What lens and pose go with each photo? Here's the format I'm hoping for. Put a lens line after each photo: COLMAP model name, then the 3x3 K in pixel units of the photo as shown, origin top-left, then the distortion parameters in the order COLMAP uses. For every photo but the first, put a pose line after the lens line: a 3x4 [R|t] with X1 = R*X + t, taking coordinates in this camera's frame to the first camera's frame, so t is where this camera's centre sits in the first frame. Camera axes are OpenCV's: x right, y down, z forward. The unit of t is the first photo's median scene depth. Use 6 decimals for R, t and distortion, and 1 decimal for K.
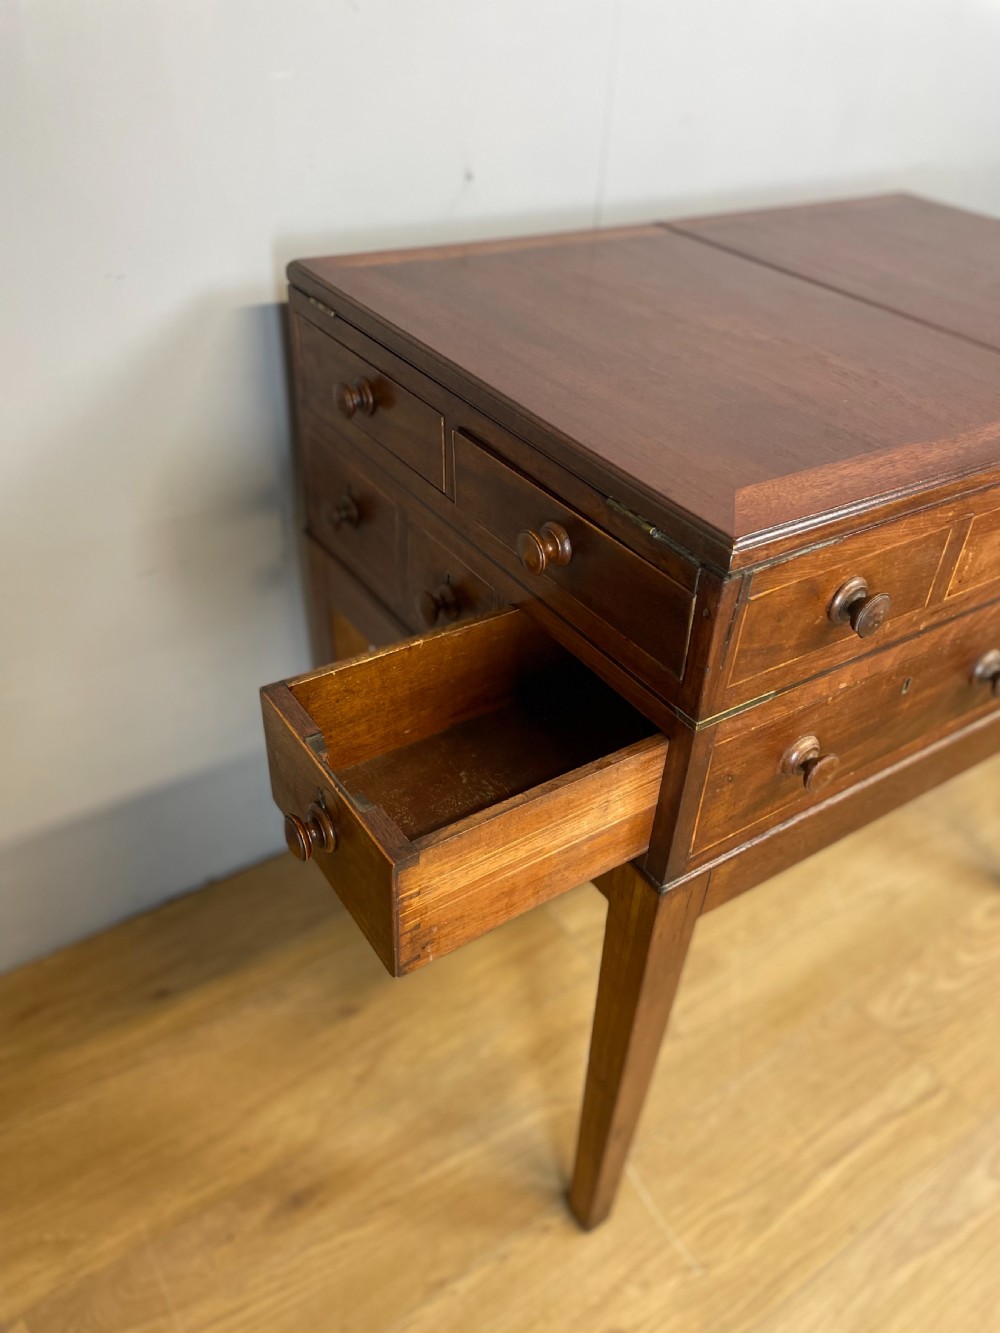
lens RADIAL K [[1018.2, 0, 505.0], [0, 1018.2, 660.0], [0, 0, 1]] dist [0.093179, -0.123862]
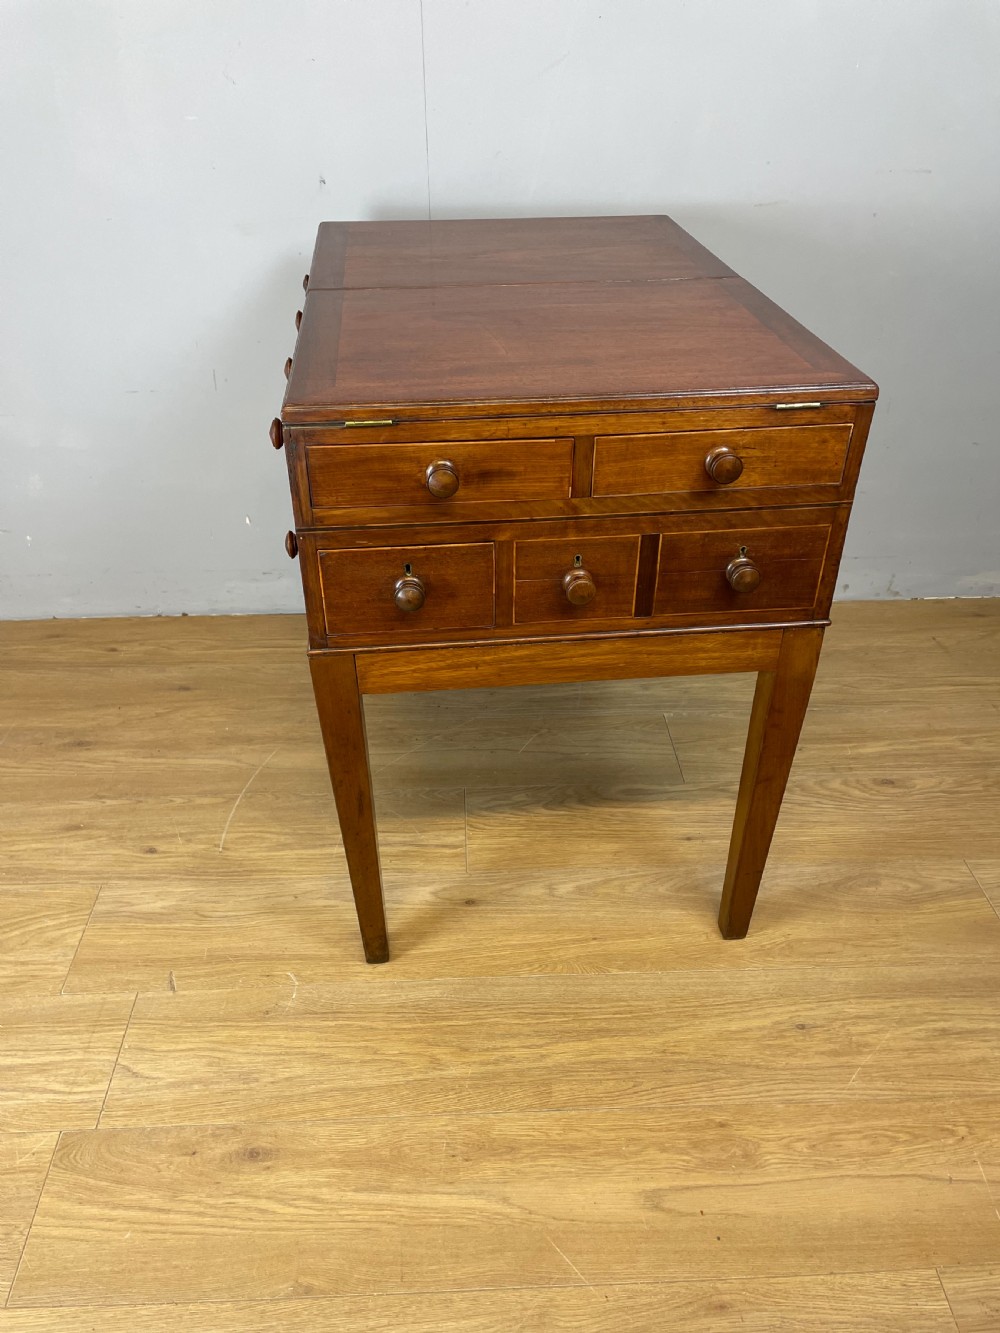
lens RADIAL K [[1020.0, 0, 493.1], [0, 1020.0, 661.5], [0, 0, 1]] dist [0.082259, -0.099431]
pose [[0.835321, 0.249485, -0.489893, 1.134315], [-0.281764, 0.959449, 0.008176, 0.168100], [0.472068, 0.131205, 0.871744, -0.196317]]
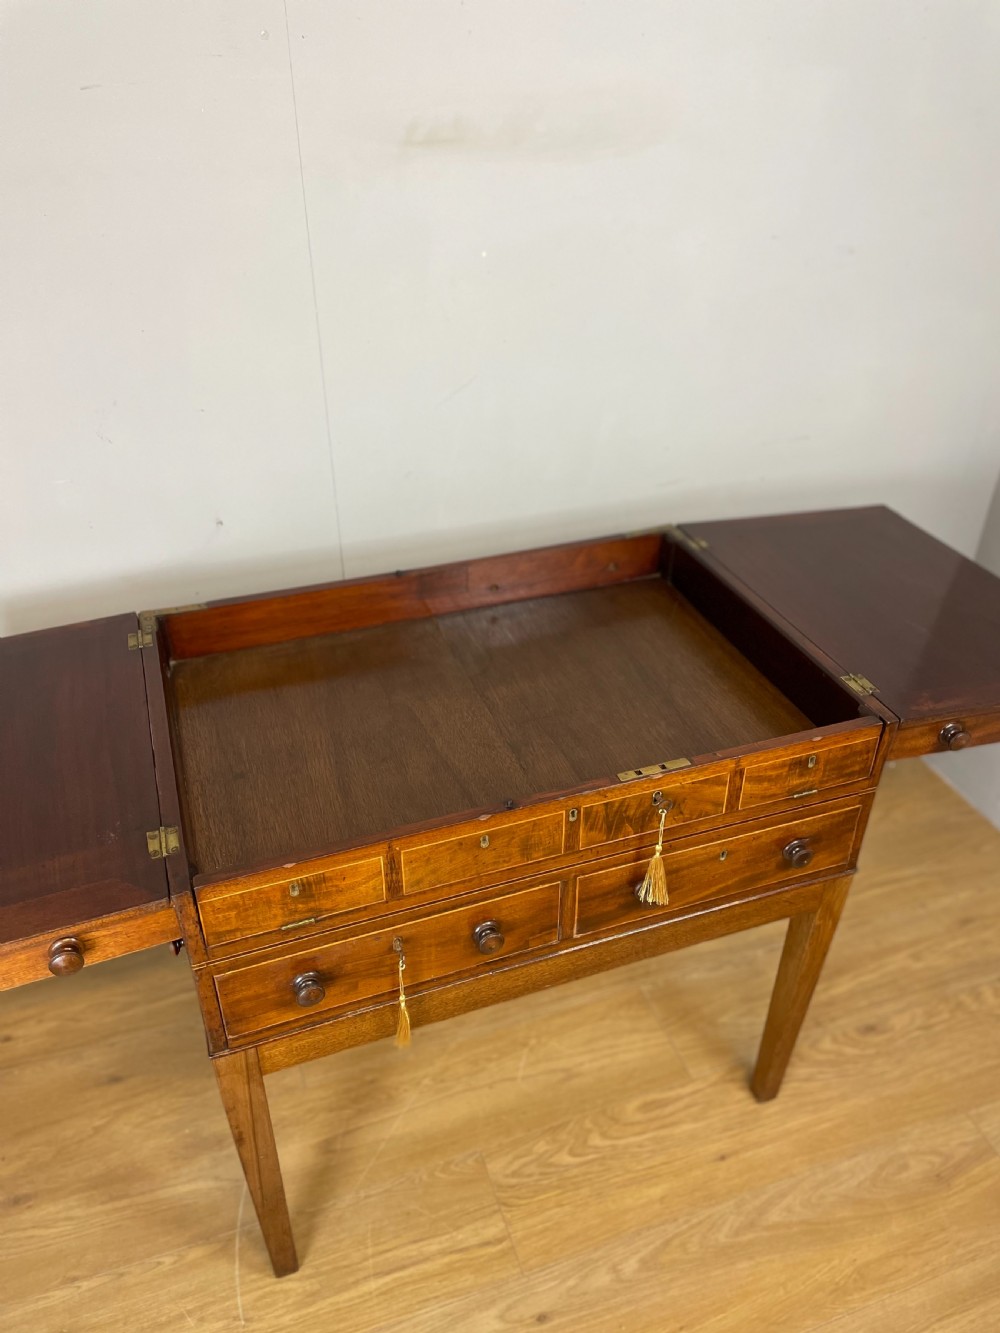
lens RADIAL K [[1018.2, 0, 498.3], [0, 1018.2, 653.0], [0, 0, 1]] dist [0.093179, -0.123862]
pose [[0.959160, 0.104999, -0.262656, 0.719523], [-0.121099, 0.991582, -0.045832, -0.251657], [0.255633, 0.075767, 0.963800, -0.286561]]
